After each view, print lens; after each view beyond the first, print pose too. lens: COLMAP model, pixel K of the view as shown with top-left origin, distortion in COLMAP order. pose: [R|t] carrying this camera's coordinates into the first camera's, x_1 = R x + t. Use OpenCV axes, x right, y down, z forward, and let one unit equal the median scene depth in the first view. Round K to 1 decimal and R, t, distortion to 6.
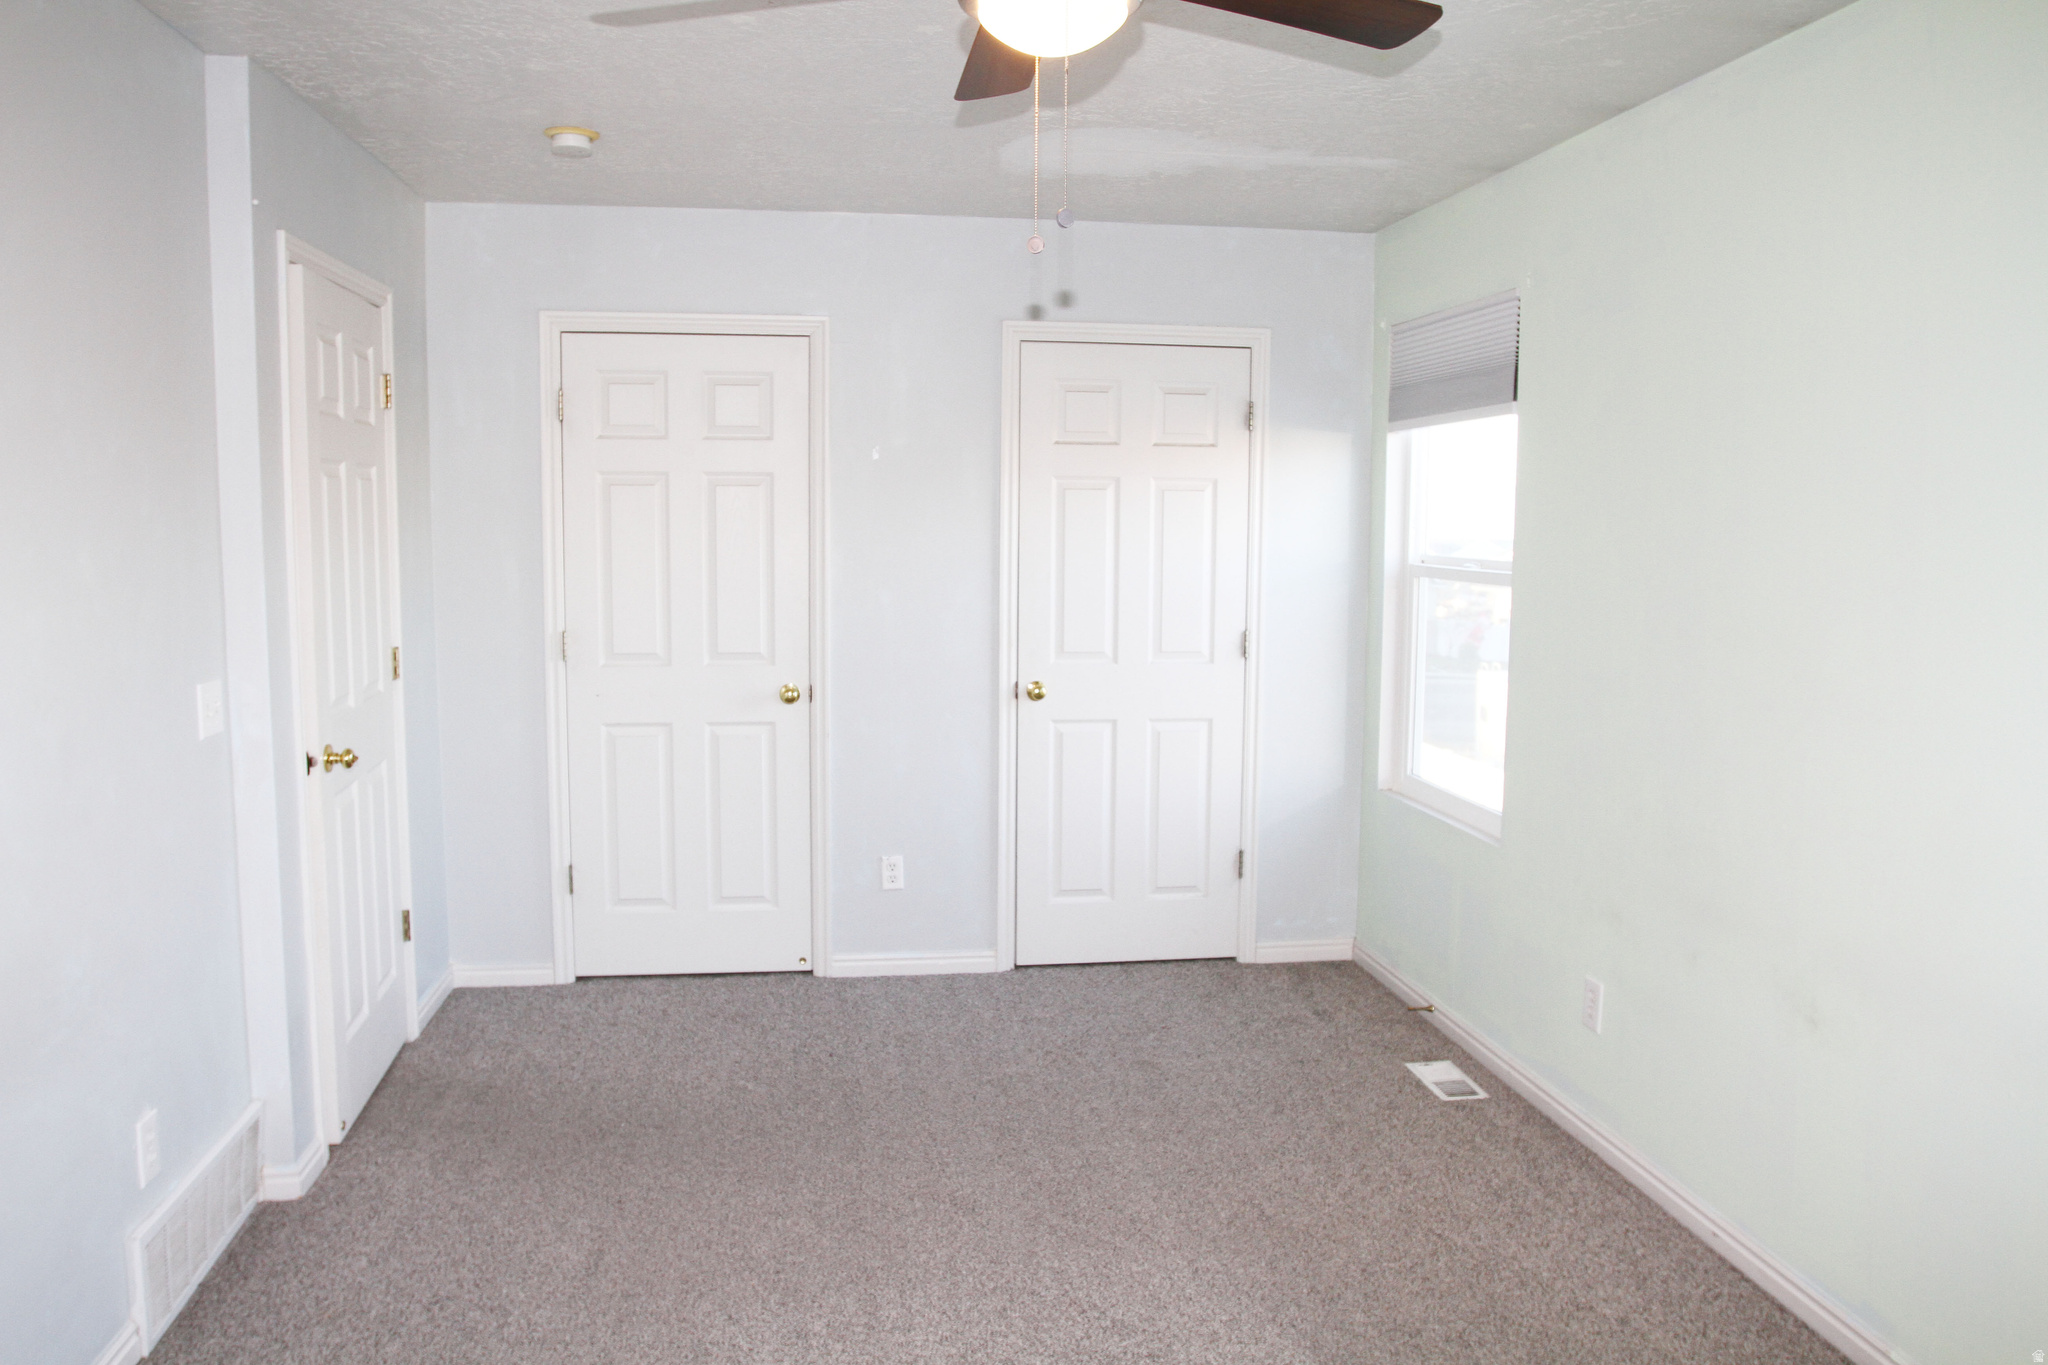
lens RADIAL K [[1565.3, 0, 1024.0], [0, 1565.3, 682.5], [0, 0, 1]] dist [-0.079773, 0.006887]
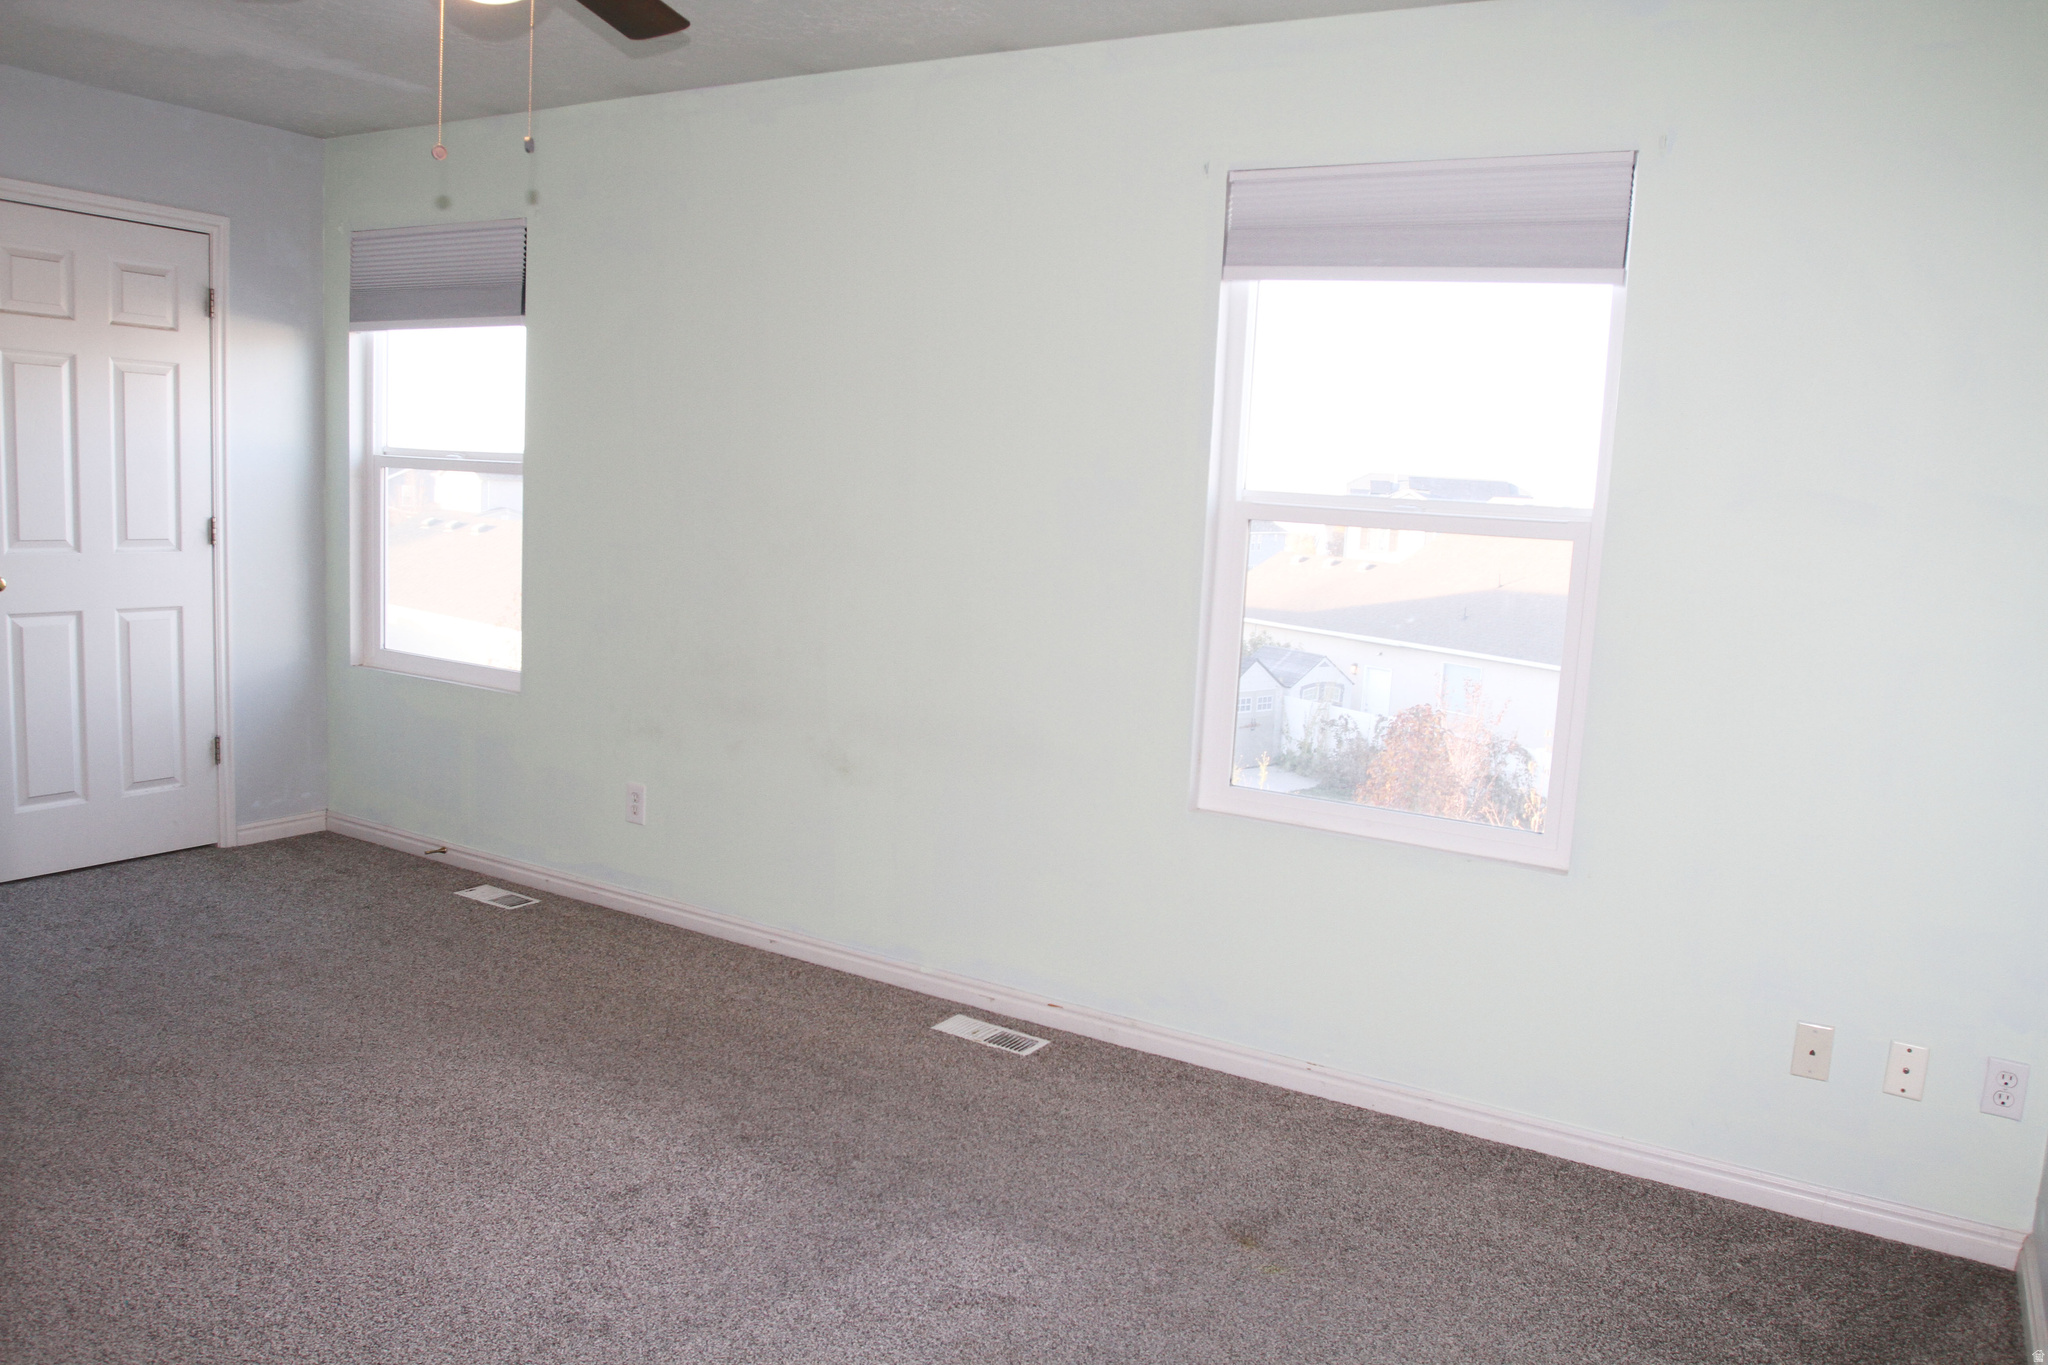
lens RADIAL K [[1584.1, 0, 1024.0], [0, 1584.1, 682.5], [0, 0, 1]] dist [-0.003319, -0.004248]
pose [[0.641786, -0.078957, 0.762808, -0.318047], [0.044319, 0.996842, 0.065894, 0.029670], [-0.765602, -0.008483, 0.643259, -0.060540]]
